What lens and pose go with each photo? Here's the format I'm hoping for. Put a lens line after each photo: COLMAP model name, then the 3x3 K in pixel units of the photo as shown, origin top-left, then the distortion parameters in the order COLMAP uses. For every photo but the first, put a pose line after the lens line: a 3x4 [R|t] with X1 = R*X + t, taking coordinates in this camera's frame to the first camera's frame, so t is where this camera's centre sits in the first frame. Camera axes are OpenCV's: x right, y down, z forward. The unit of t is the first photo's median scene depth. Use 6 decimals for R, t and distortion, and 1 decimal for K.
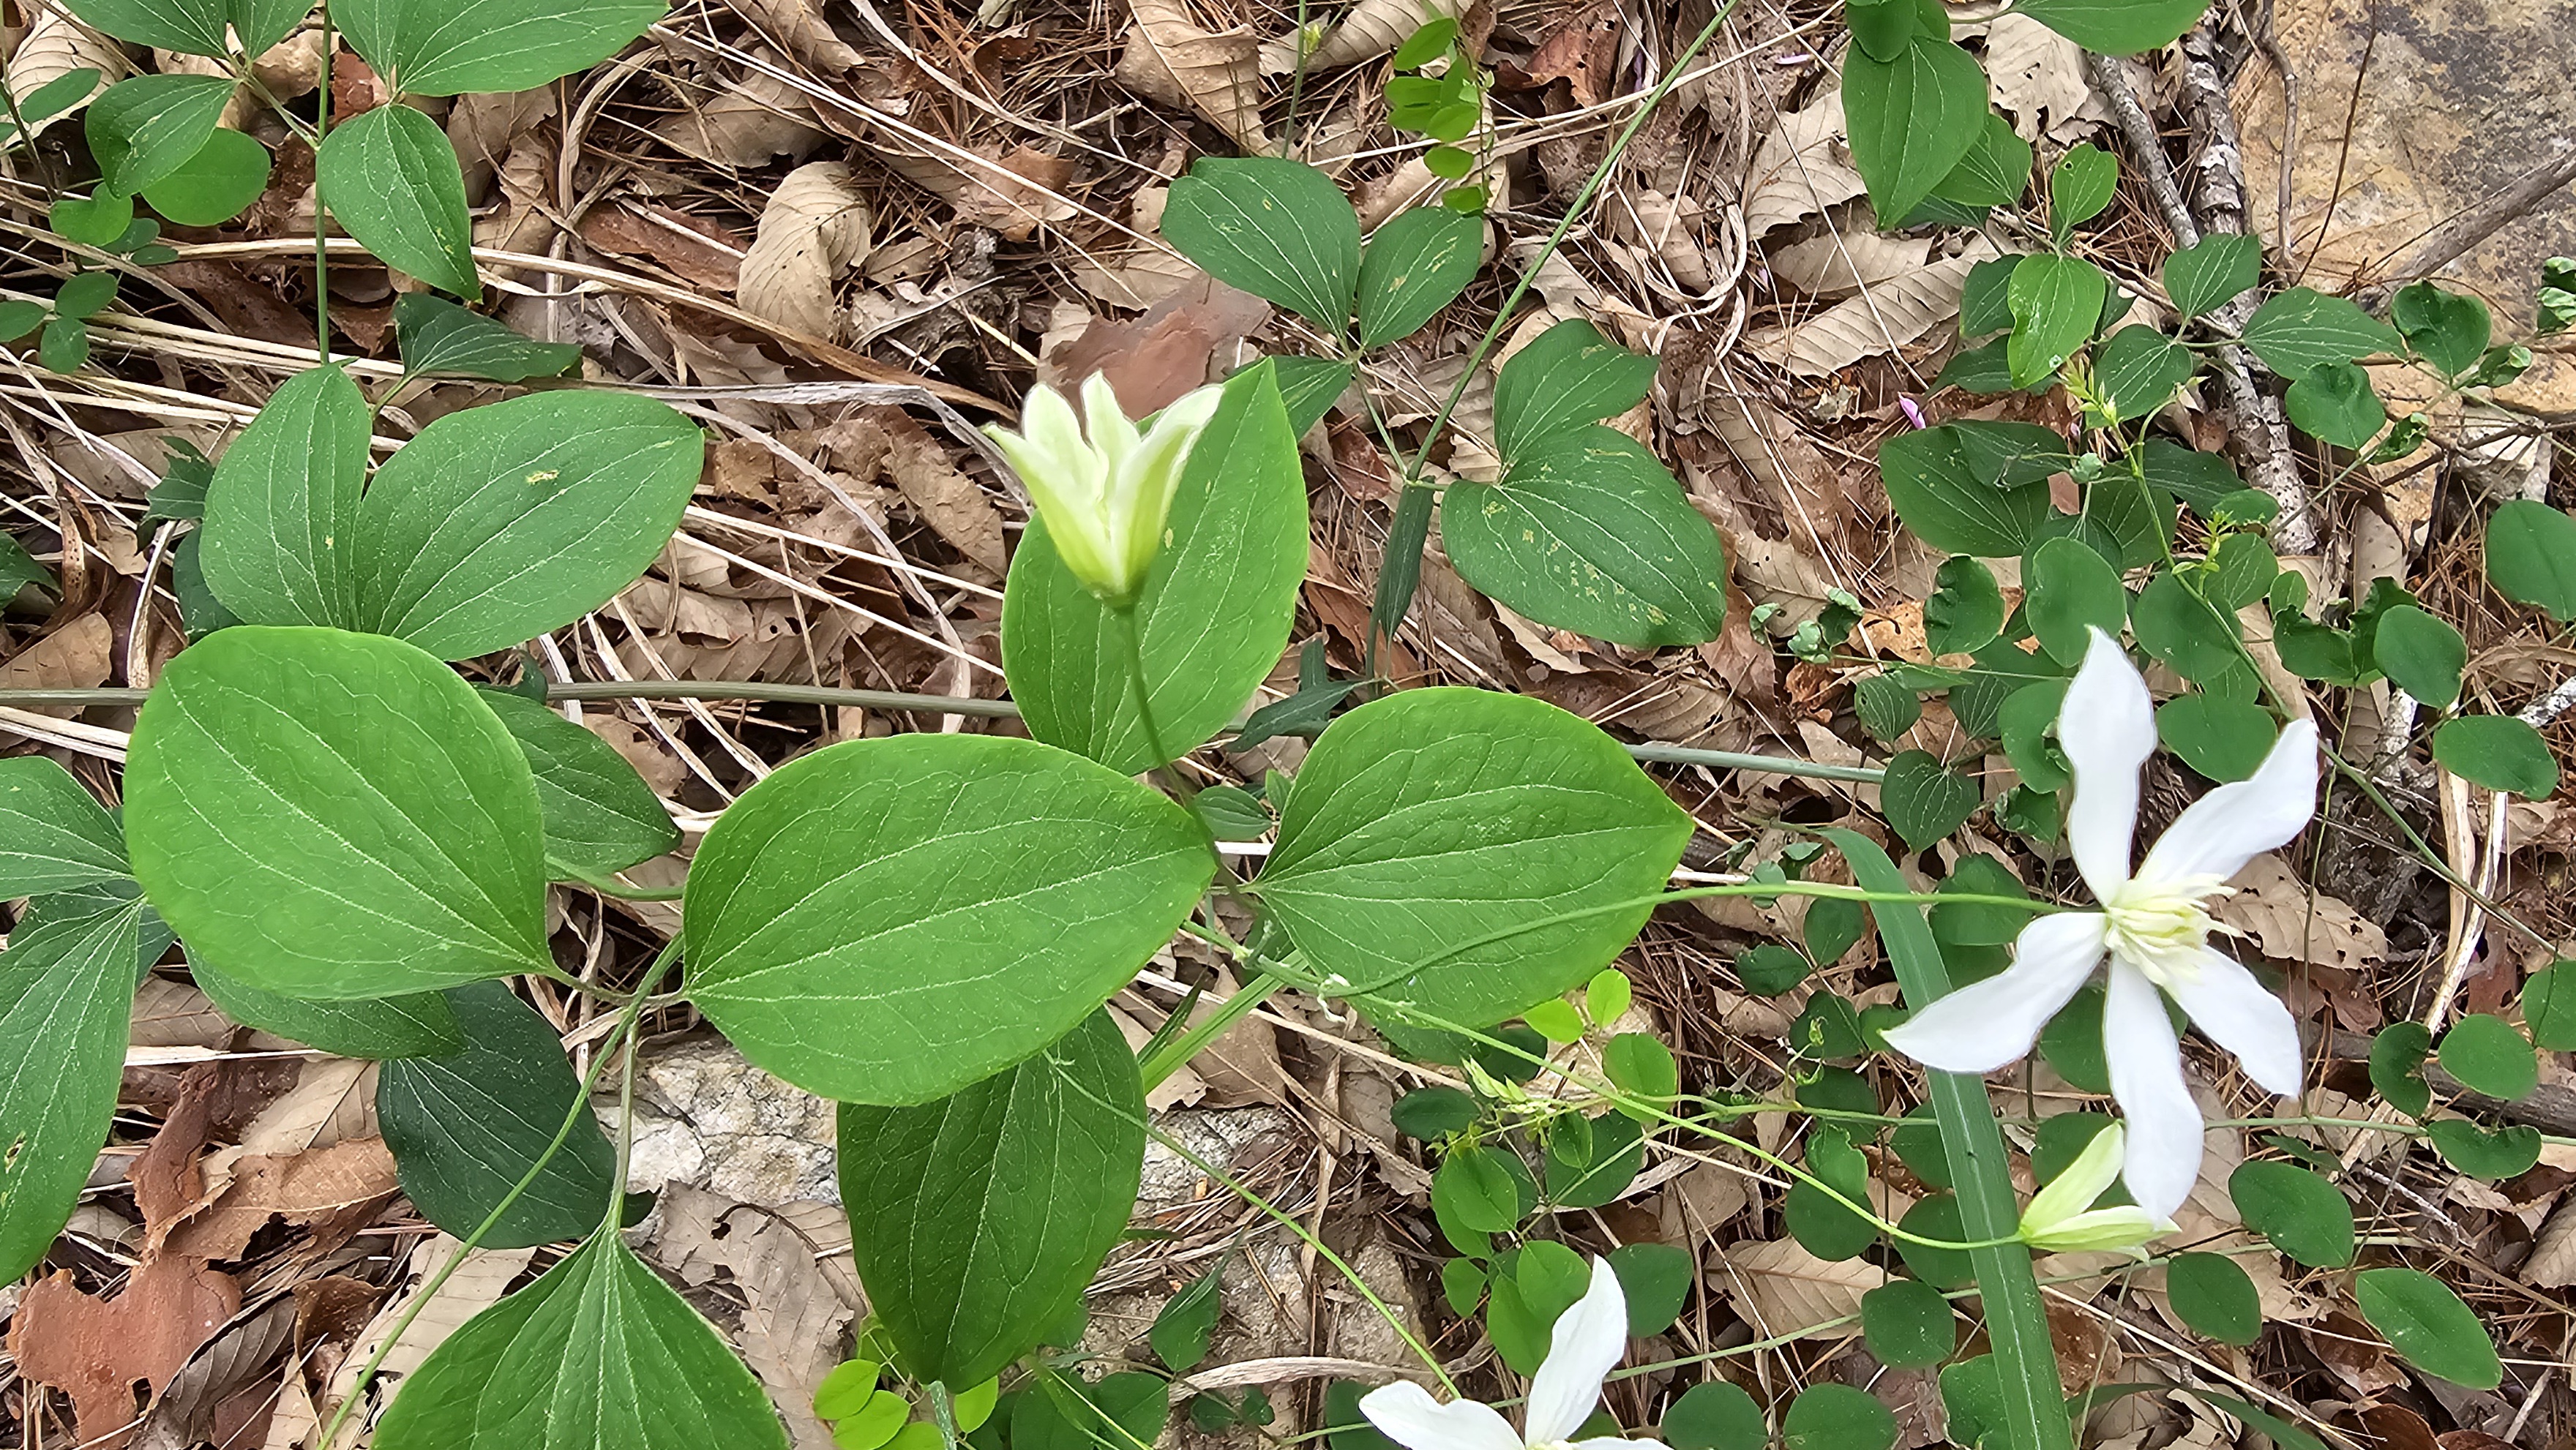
lens RADIAL K [[1894.8, 0, 1290.7], [0, 1894.8, 726.6], [0, 0, 1]] dist [-0.010413, 0.004284]
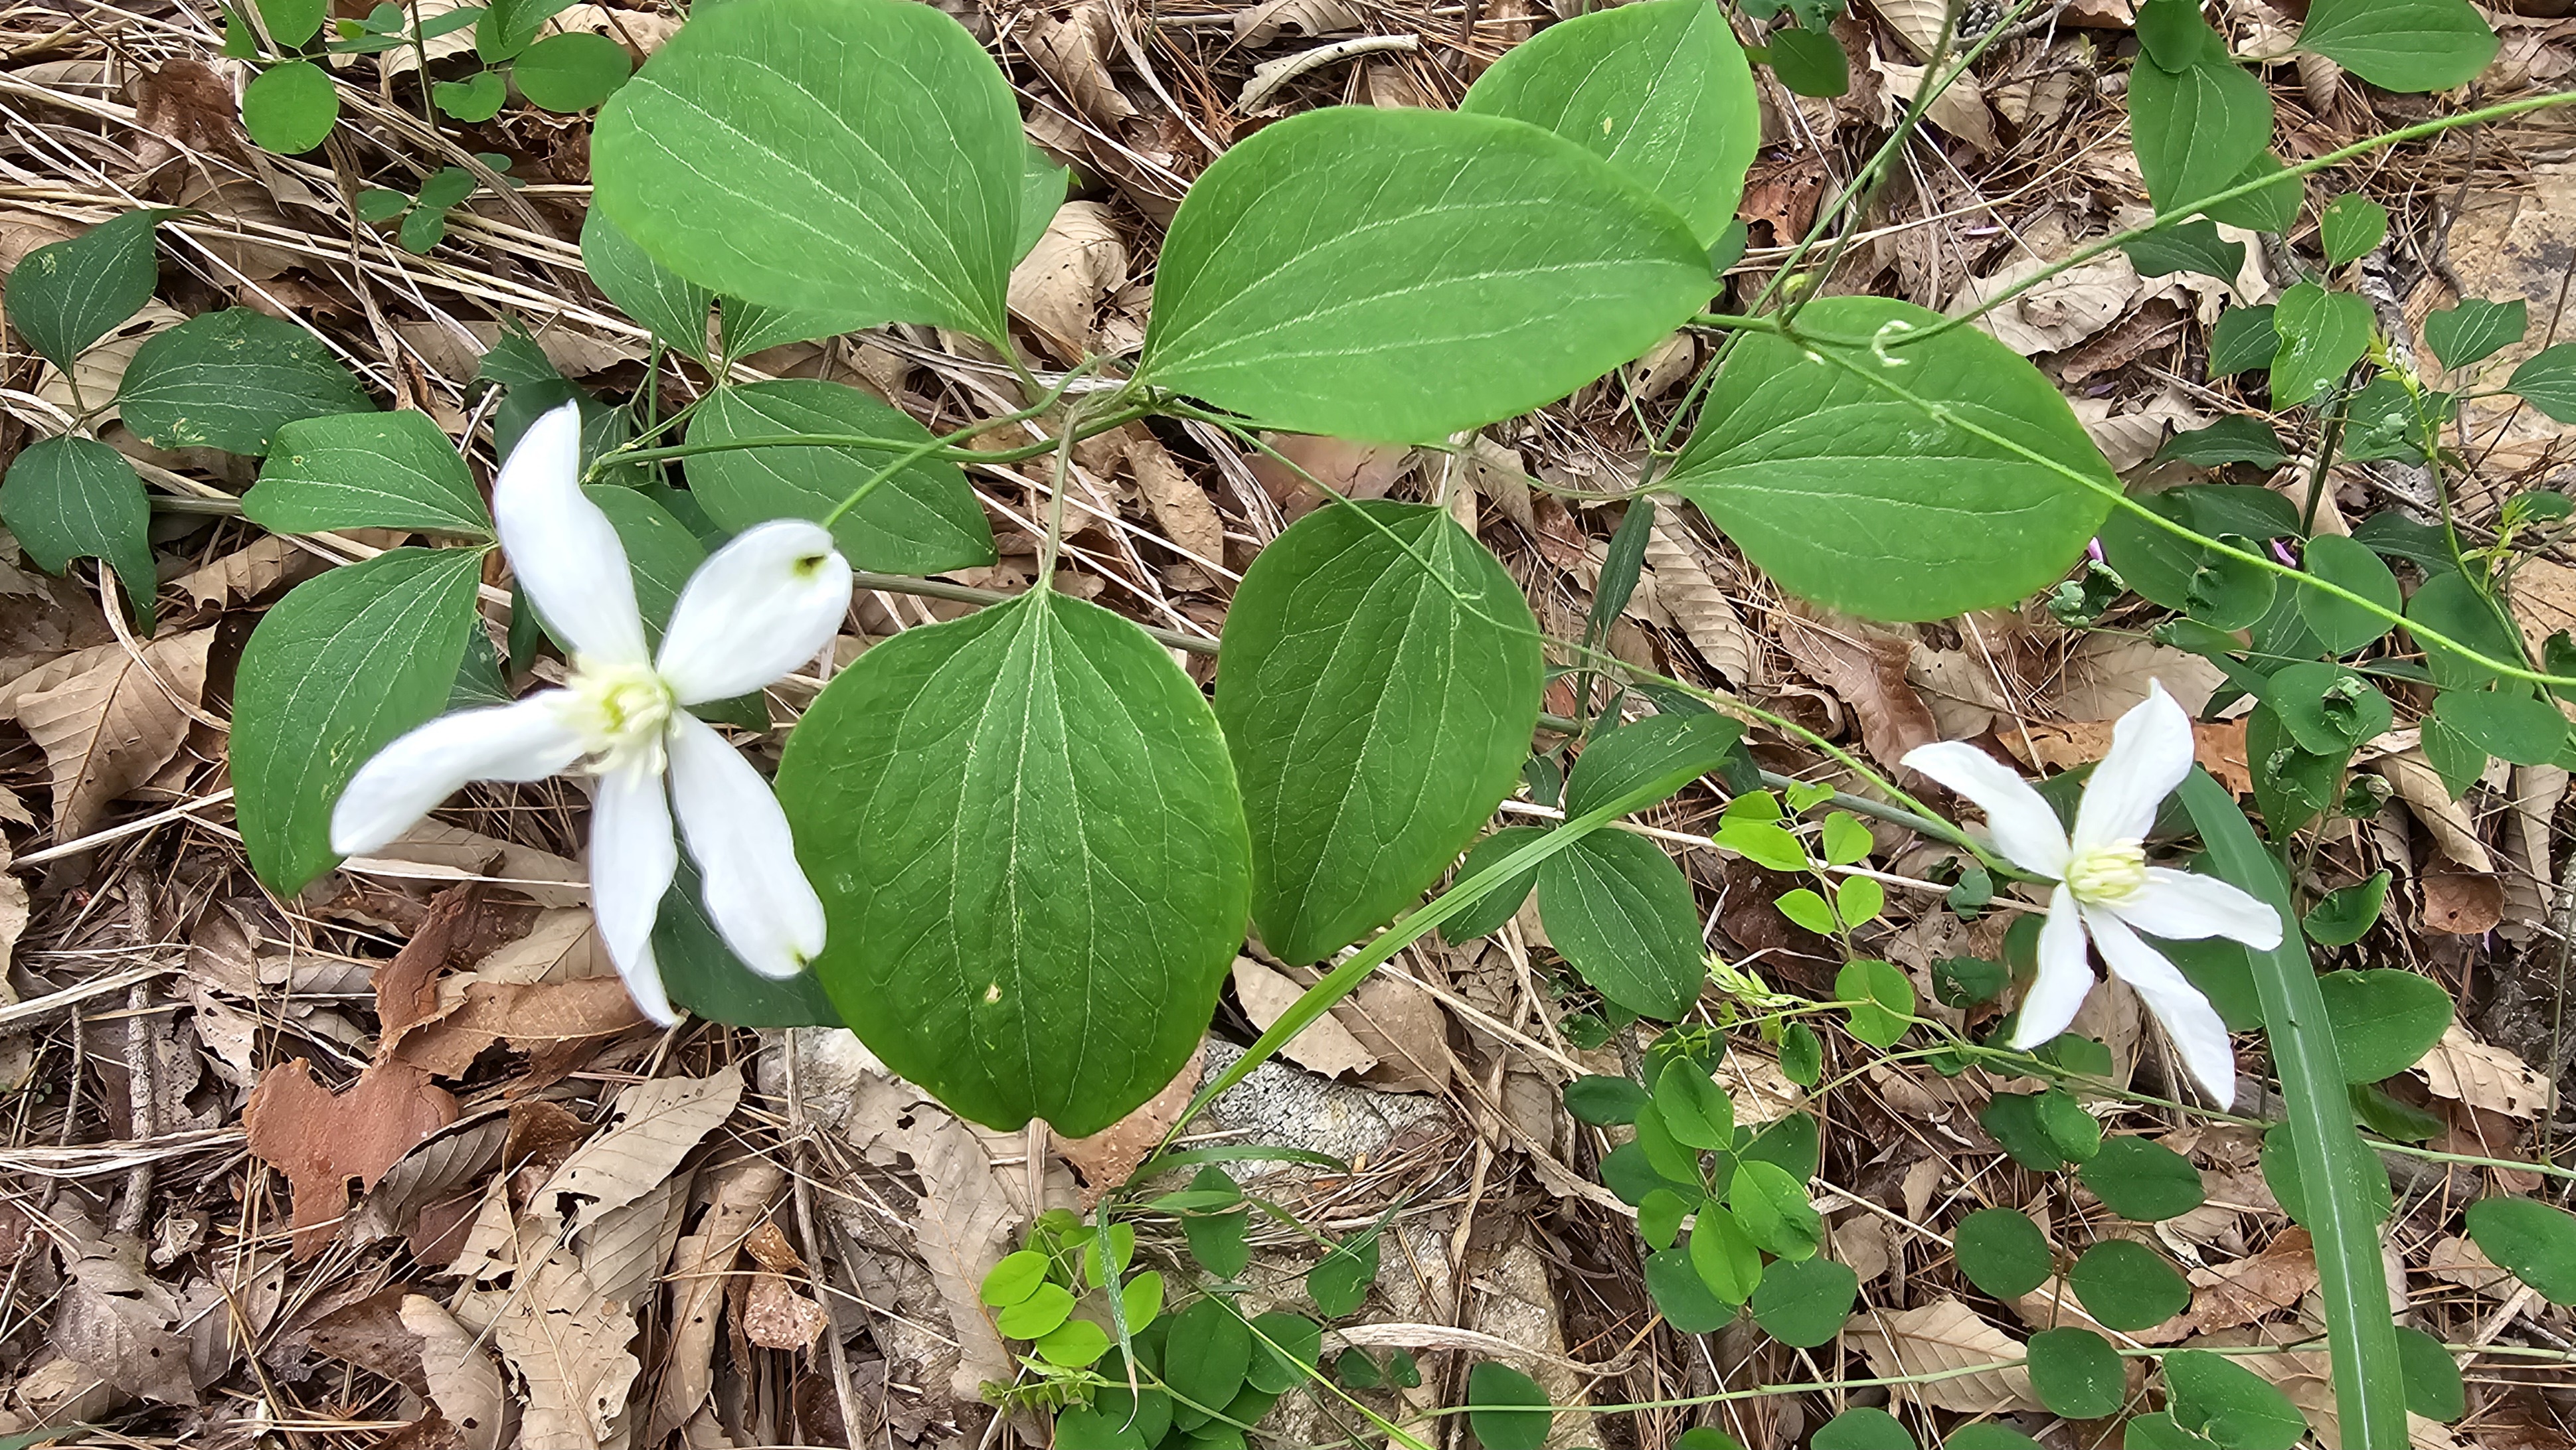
lens RADIAL K [[1773.1, 0, 1285.9], [0, 1773.1, 728.4], [0, 0, 1]] dist [-0.002526, -0.010513]
pose [[0.991812, 0.102592, -0.076052, -0.046835], [-0.108290, 0.991284, -0.075024, 0.108624], [0.067692, 0.082646, 0.994277, 0.039388]]
